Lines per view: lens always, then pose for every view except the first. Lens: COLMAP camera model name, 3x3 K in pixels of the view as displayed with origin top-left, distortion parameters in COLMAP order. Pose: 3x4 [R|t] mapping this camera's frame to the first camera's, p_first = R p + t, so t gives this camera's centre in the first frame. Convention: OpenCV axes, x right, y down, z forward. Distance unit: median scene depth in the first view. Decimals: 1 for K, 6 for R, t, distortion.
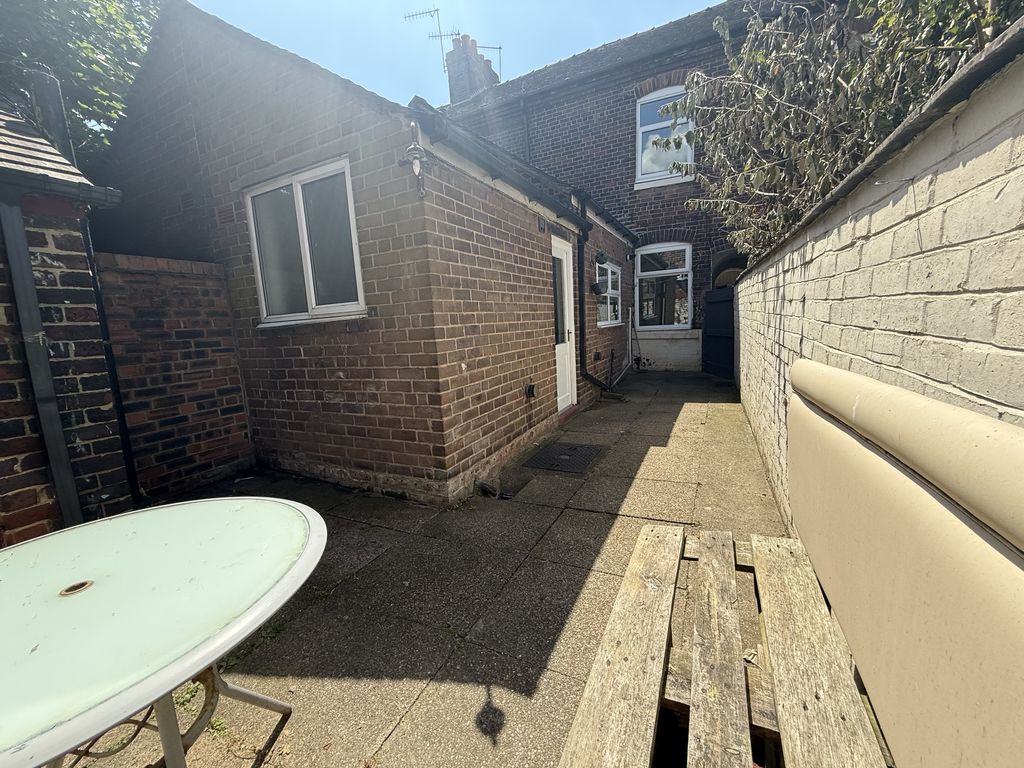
lens RADIAL K [[408.3, 0, 508.8], [0, 408.3, 384.1], [0, 0, 1]] dist [0.000081, 0.000435]
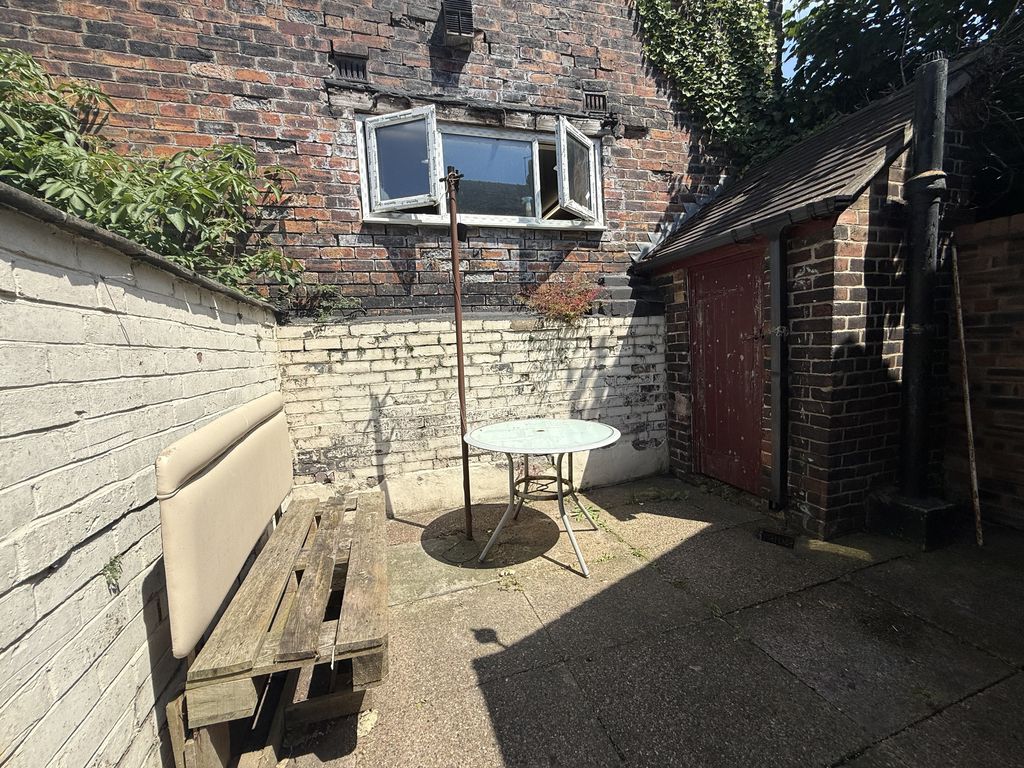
lens RADIAL K [[408.3, 0, 508.8], [0, 408.3, 384.1], [0, 0, 1]] dist [0.000081, 0.000435]
pose [[-0.716016, 0.156845, -0.680236, 0.570598], [-0.010367, 0.971936, 0.235017, -0.281624], [0.698007, 0.175328, -0.694295, 1.490880]]
